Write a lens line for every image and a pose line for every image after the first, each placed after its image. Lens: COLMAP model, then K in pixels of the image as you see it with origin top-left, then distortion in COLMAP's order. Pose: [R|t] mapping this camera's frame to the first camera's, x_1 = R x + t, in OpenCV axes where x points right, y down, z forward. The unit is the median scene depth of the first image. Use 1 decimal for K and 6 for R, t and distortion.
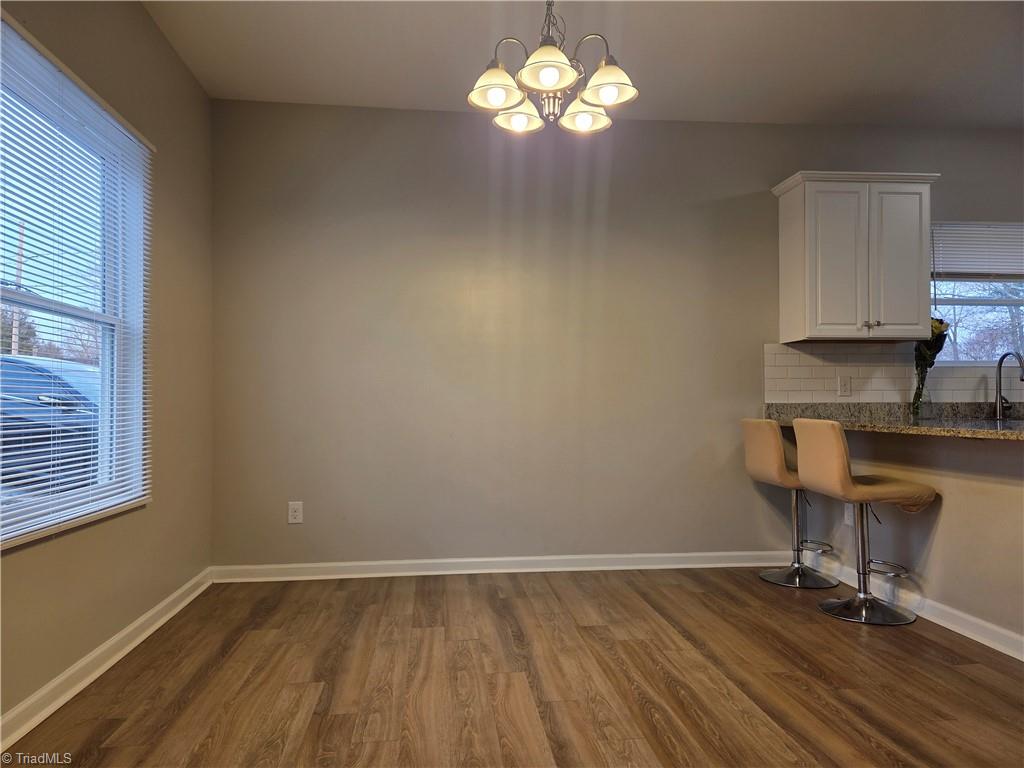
lens RADIAL K [[686.7, 0, 512.8], [0, 686.7, 391.3], [0, 0, 1]] dist [0.068093, -0.052186]
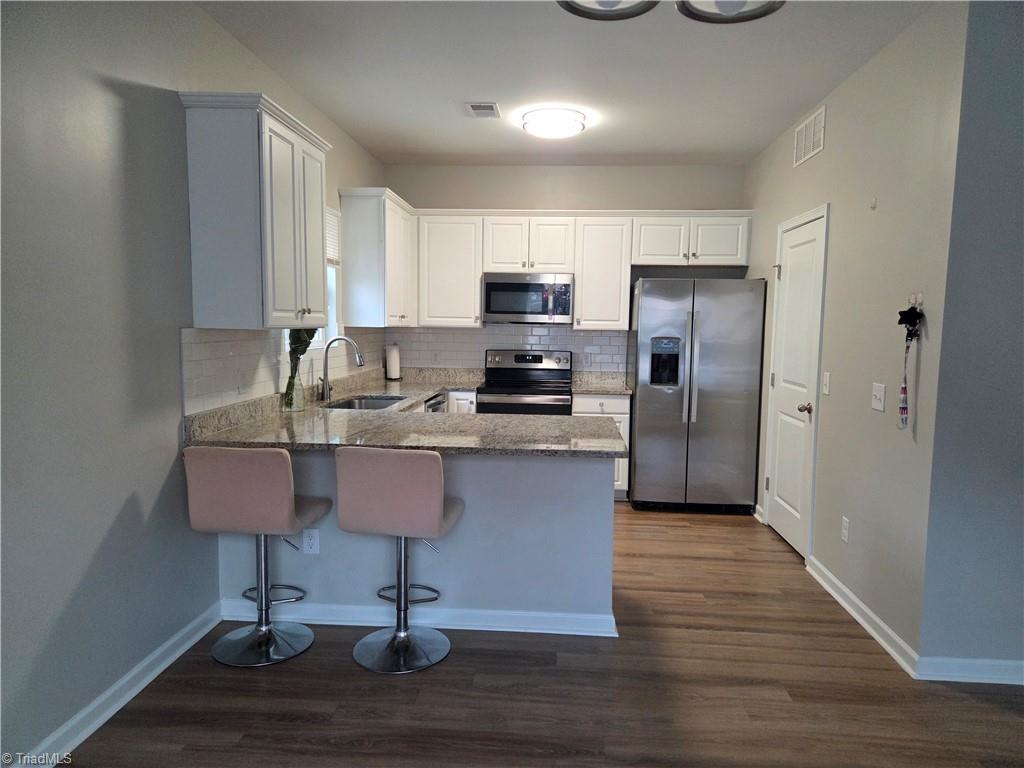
lens RADIAL K [[686.7, 0, 512.8], [0, 686.7, 391.3], [0, 0, 1]] dist [0.068093, -0.052186]
pose [[0.178667, -0.095836, 0.979231, -0.361281], [-0.031240, 0.994191, 0.103000, -0.128667], [-0.983414, -0.048994, 0.174635, 0.824898]]
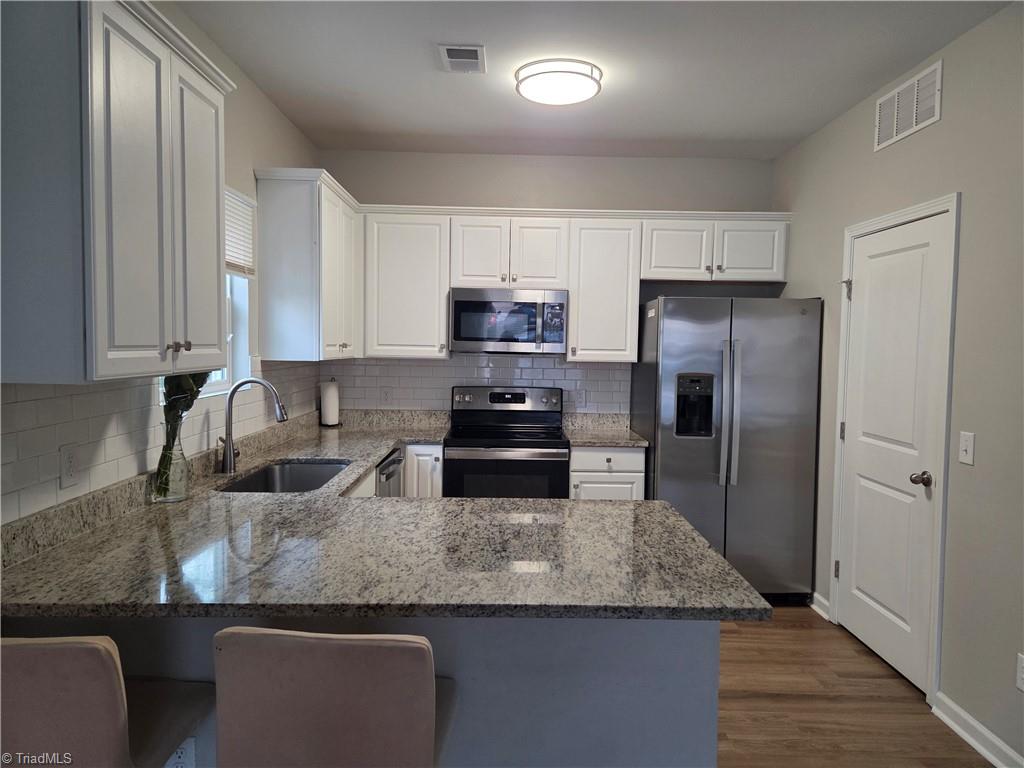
lens RADIAL K [[701.6, 0, 512.9], [0, 701.6, 378.2], [0, 0, 1]] dist [0.075661, -0.056894]
pose [[0.094247, -0.048903, 0.994347, 0.046245], [-0.032796, 0.998098, 0.052196, -0.147376], [-0.995009, -0.037530, 0.092464, 0.980674]]
